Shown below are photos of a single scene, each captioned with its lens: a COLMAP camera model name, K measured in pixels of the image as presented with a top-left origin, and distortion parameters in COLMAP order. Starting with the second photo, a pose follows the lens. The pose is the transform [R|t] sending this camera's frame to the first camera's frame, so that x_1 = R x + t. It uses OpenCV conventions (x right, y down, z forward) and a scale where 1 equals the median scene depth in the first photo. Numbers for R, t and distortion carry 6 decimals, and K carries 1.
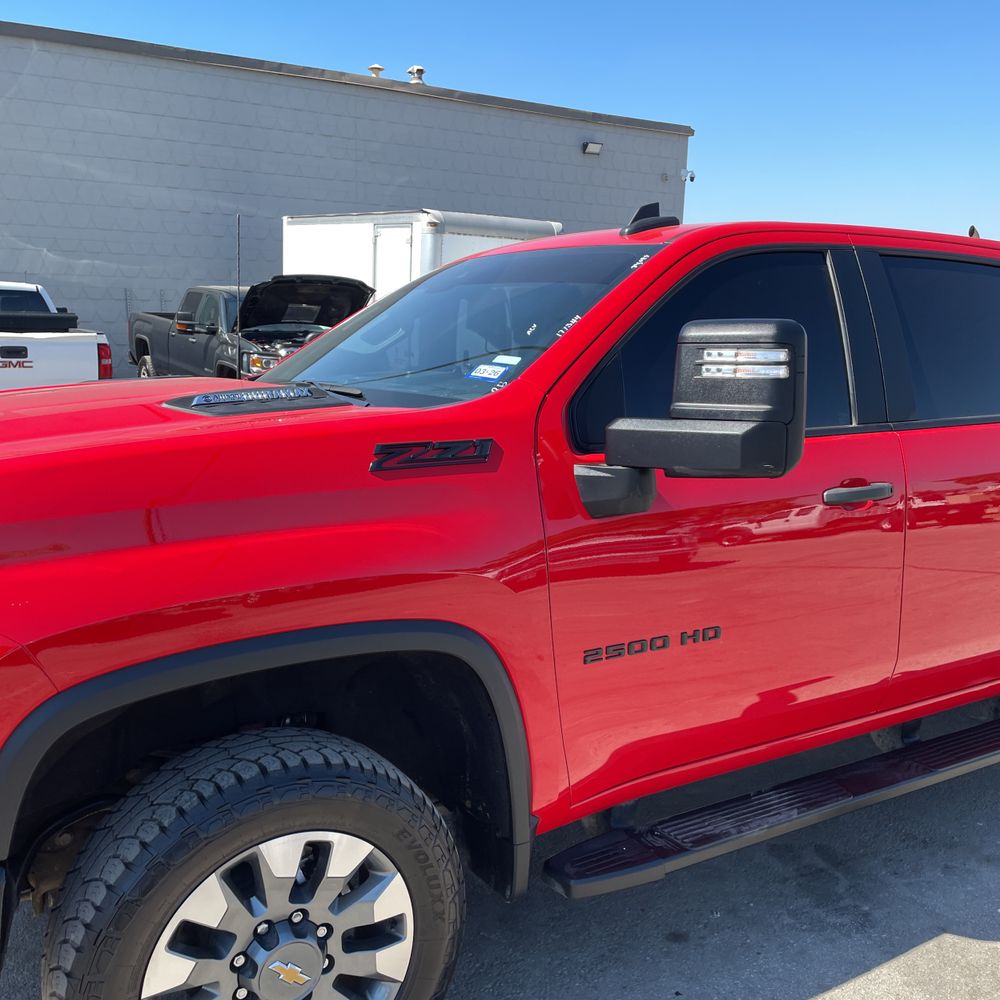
lens RADIAL K [[1025.5, 0, 501.9], [0, 1025.5, 507.8], [0, 0, 1]] dist [0.038661, 0.000000]
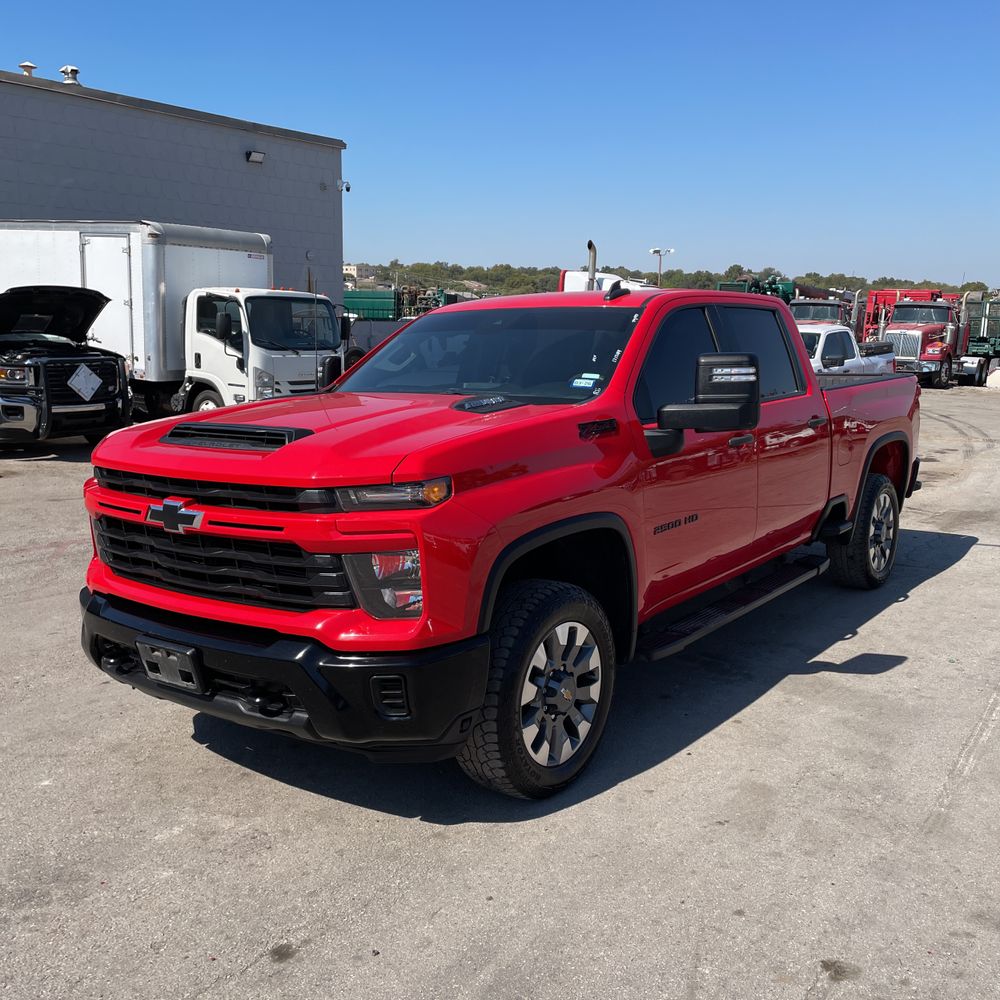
lens RADIAL K [[1025.5, 0, 501.5], [0, 1025.5, 502.0], [0, 0, 1]] dist [0.038661, 0.000000]
pose [[0.930160, -0.080166, 0.358297, -0.146557], [0.079520, 0.996696, 0.016564, 0.006567], [-0.358441, 0.013084, 0.933461, -0.115327]]
